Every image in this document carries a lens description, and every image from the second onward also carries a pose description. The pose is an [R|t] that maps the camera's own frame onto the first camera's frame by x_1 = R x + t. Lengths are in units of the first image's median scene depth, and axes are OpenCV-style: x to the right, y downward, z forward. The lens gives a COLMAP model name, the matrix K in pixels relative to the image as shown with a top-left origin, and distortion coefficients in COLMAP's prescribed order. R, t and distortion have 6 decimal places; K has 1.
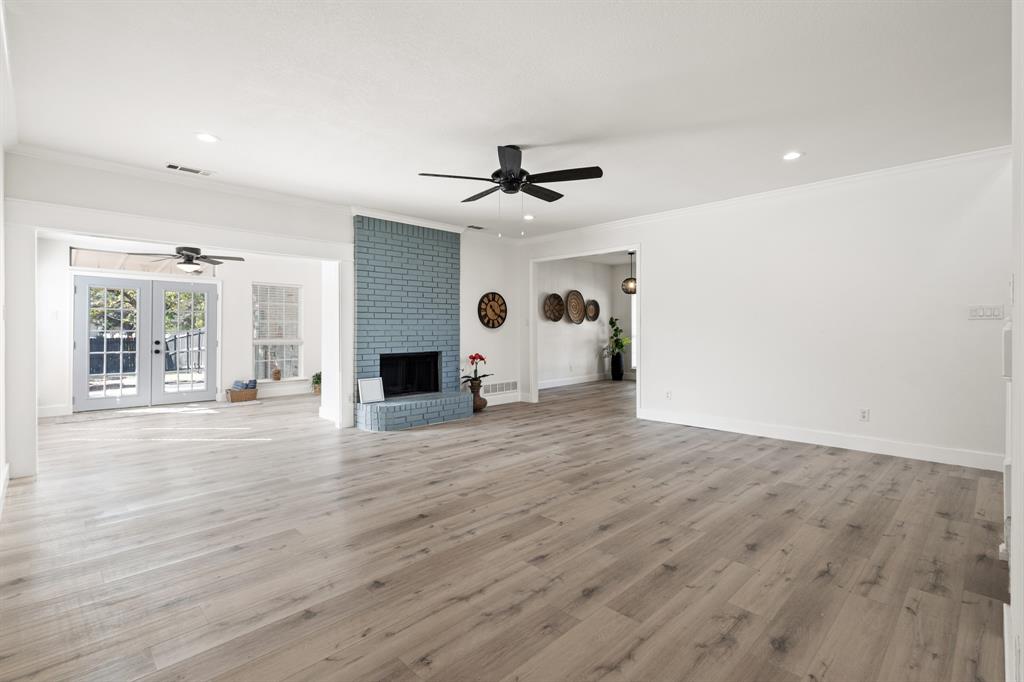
lens RADIAL K [[476.6, 0, 518.2], [0, 476.6, 333.1], [0, 0, 1]] dist [0.003505, -0.000382]
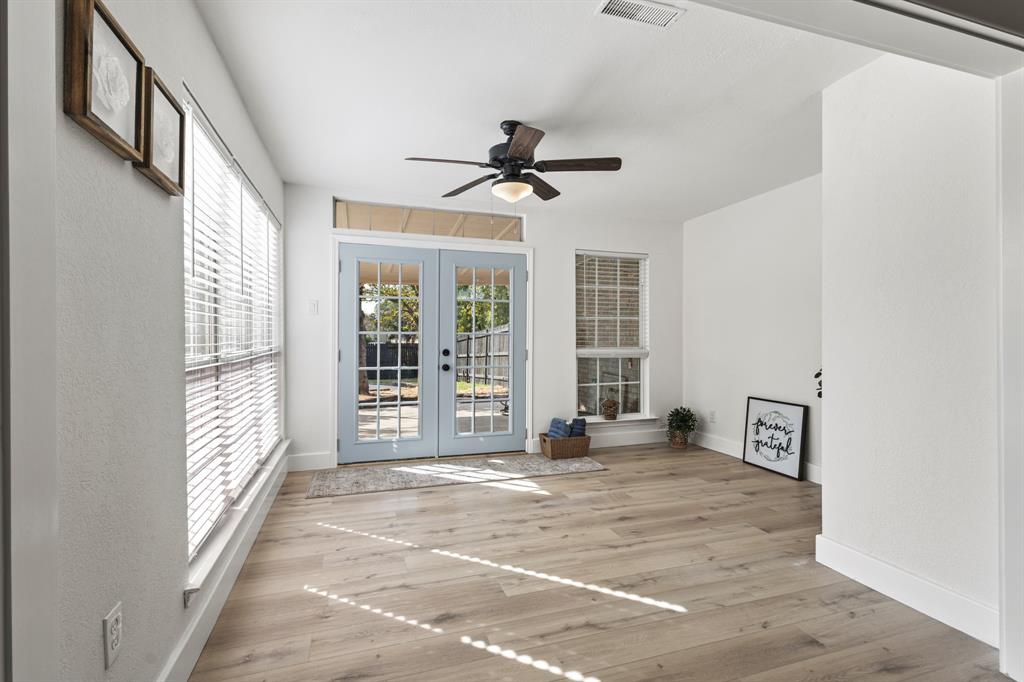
lens RADIAL K [[476.6, 0, 509.2], [0, 476.6, 339.6], [0, 0, 1]] dist [0.003505, -0.000382]
pose [[0.890427, 0.001259, -0.455125, -0.382162], [-0.001013, 0.999999, 0.000784, 0.002941], [0.455126, -0.000237, 0.890427, 0.465488]]
